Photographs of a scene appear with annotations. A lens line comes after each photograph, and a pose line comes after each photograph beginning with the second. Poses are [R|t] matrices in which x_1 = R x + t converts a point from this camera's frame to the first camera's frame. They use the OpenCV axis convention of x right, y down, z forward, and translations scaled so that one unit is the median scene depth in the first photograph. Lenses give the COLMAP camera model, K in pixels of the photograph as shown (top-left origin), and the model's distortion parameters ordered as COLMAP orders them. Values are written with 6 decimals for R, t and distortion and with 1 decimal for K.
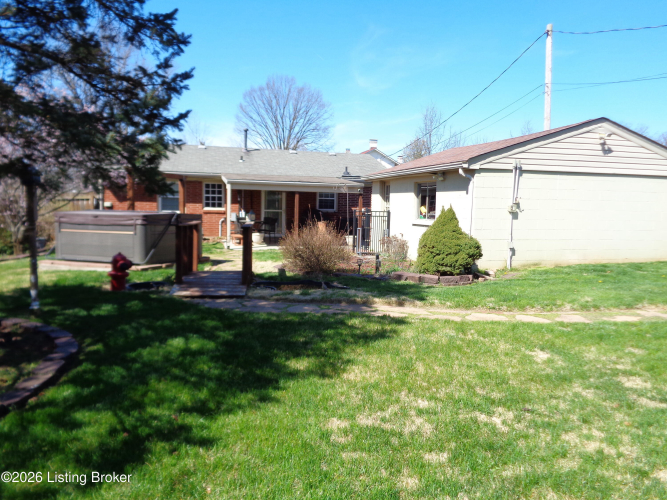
lens RADIAL K [[488.3, 0, 336.7], [0, 488.3, 247.5], [0, 0, 1]] dist [-0.012401, -0.002166]
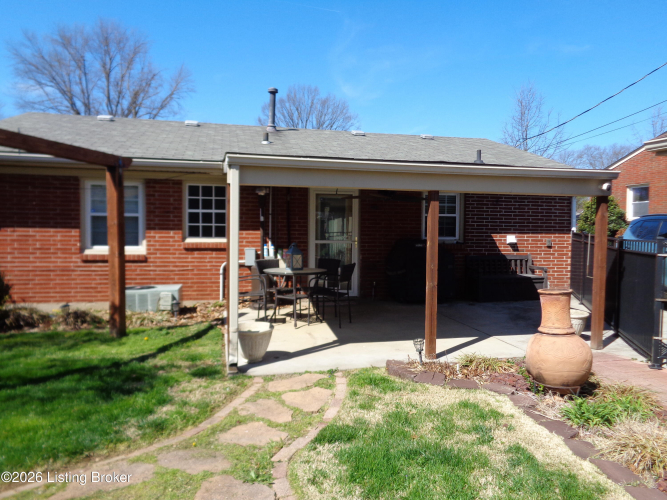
lens RADIAL K [[488.3, 0, 330.9], [0, 488.3, 251.9], [0, 0, 1]] dist [-0.012401, -0.002166]
pose [[0.998775, -0.009318, -0.048602, -0.113569], [0.007622, 0.999360, -0.034957, -0.051379], [0.048896, 0.034544, 0.998206, 0.548564]]
